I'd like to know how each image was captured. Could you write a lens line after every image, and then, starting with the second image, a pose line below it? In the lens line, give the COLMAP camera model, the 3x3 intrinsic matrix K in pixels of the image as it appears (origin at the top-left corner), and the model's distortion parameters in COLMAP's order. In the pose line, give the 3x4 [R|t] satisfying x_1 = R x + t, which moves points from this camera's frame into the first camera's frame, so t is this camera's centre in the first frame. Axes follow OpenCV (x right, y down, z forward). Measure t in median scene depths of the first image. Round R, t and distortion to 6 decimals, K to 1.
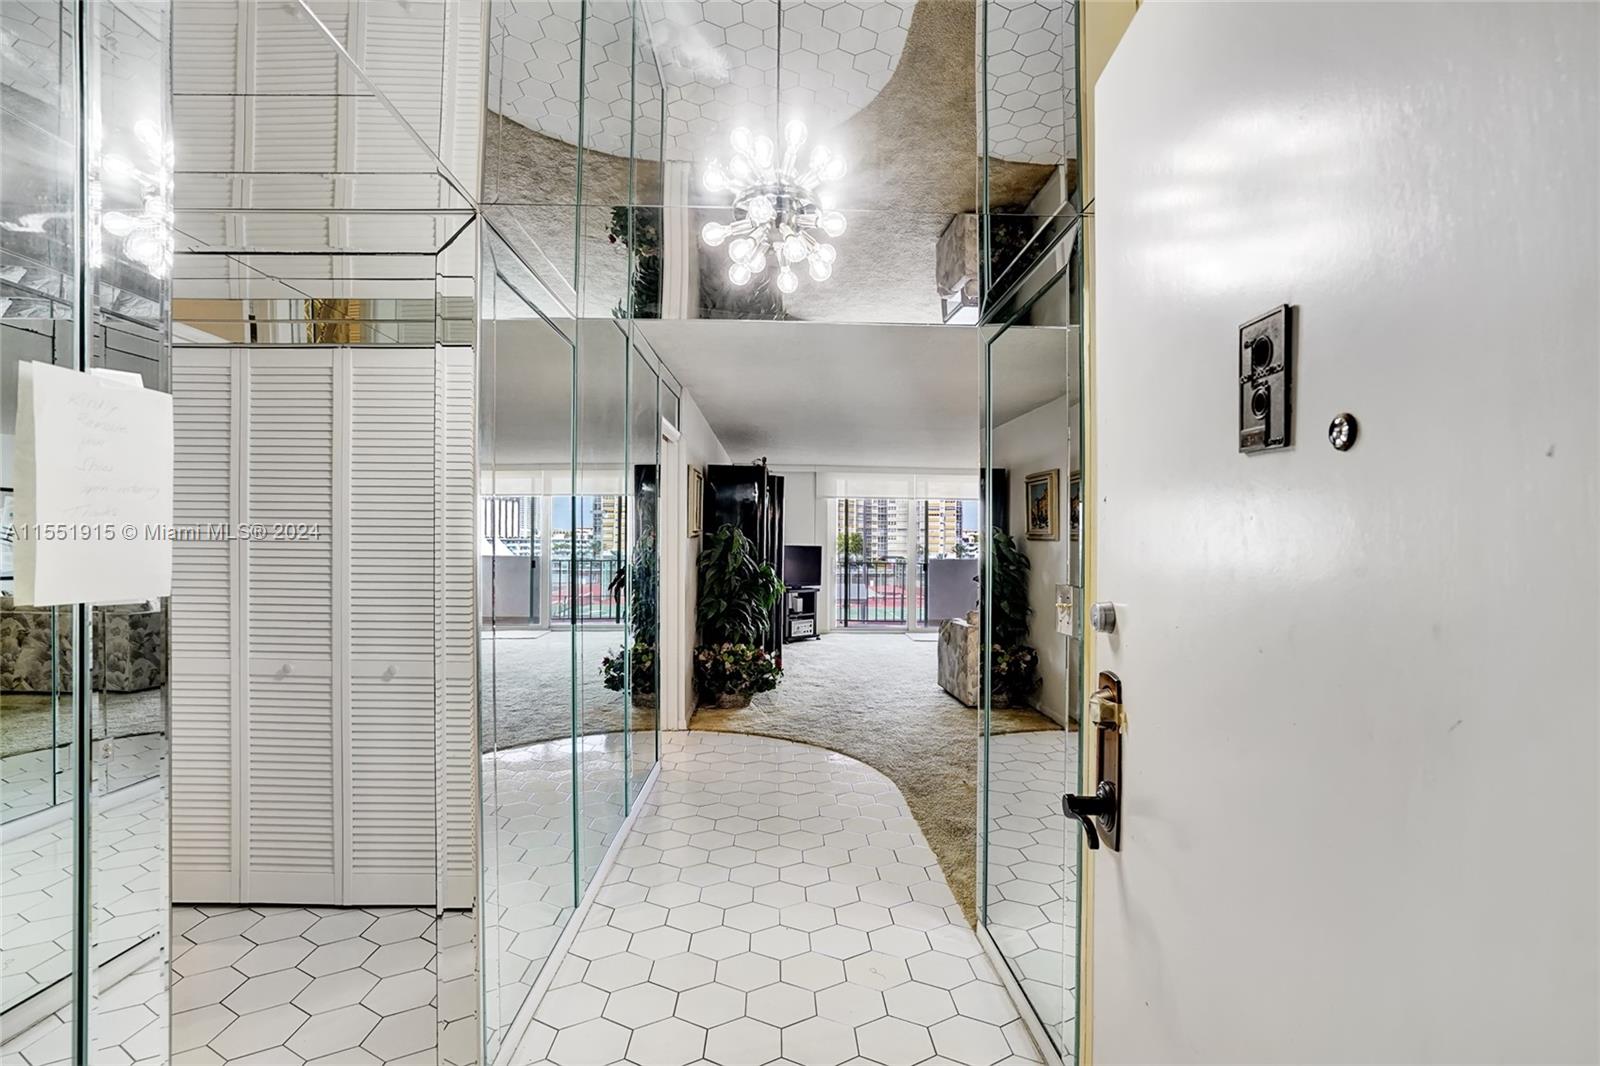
lens RADIAL K [[746.2, 0, 782.5], [0, 746.2, 537.2], [0, 0, 1]] dist [-0.031954, 0.006913]
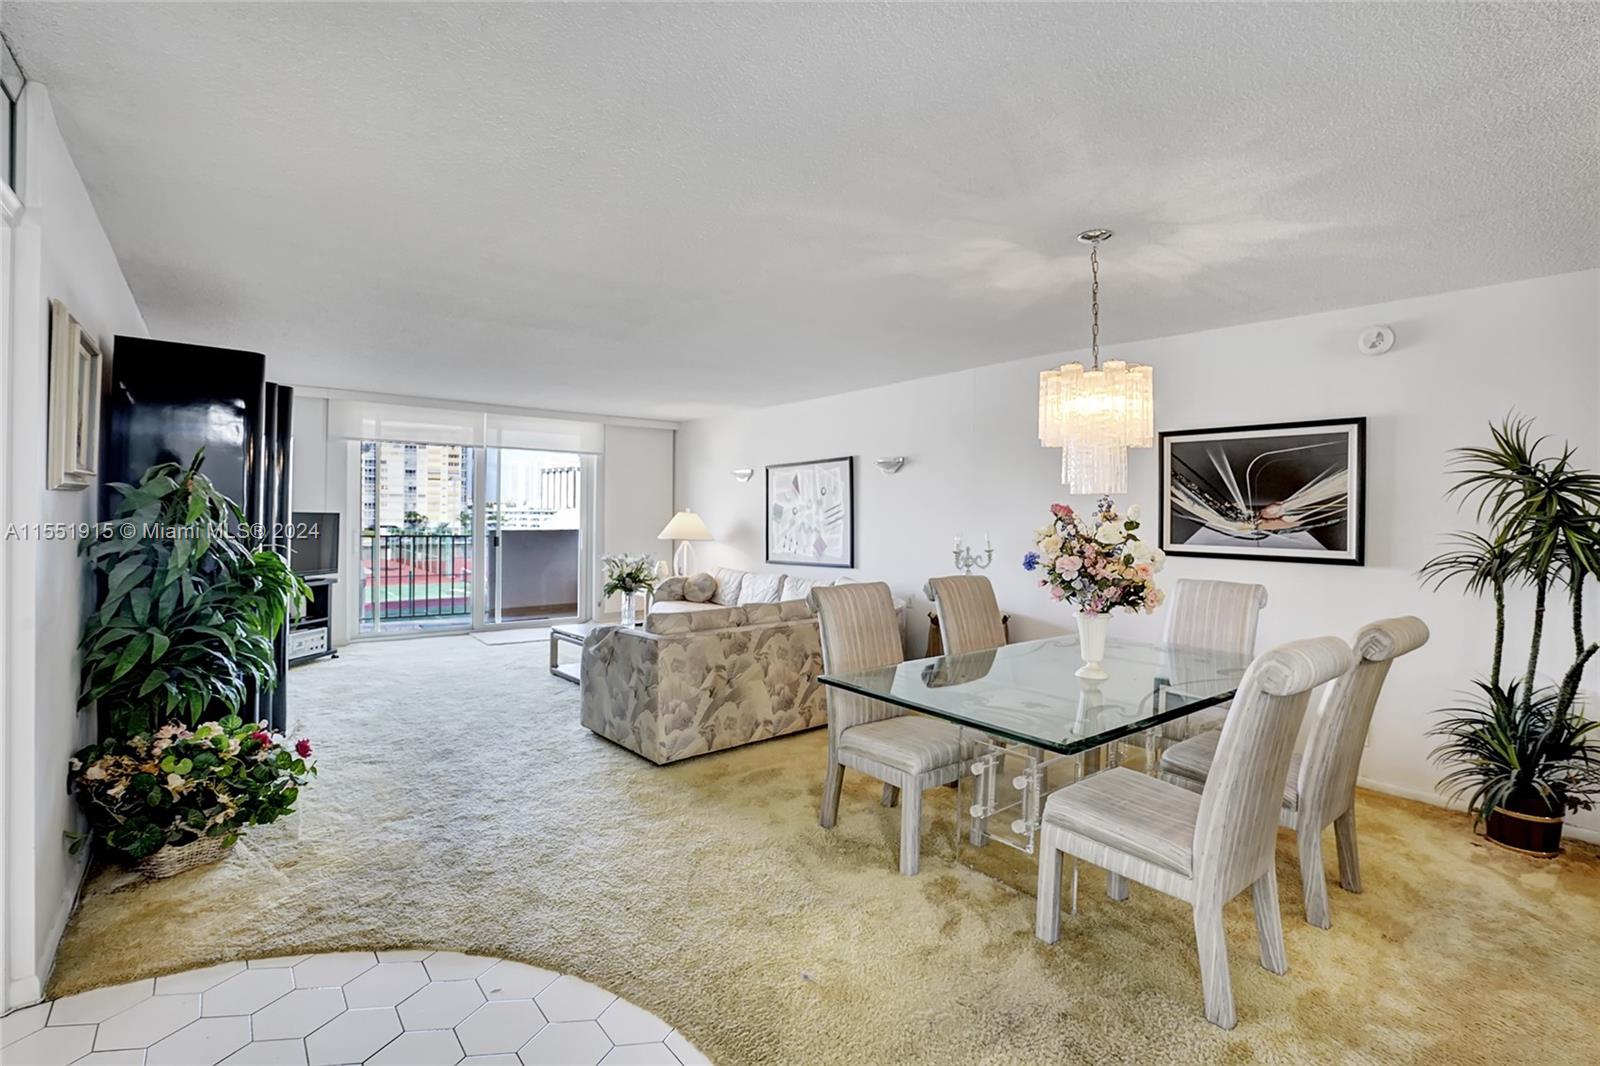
lens RADIAL K [[746.2, 0, 792.2], [0, 746.2, 509.7], [0, 0, 1]] dist [-0.031954, 0.006913]
pose [[0.790595, 0.002812, 0.612333, -0.047453], [-0.006640, 0.999970, 0.003981, 0.007131], [-0.612303, -0.007213, 0.790590, 0.417669]]
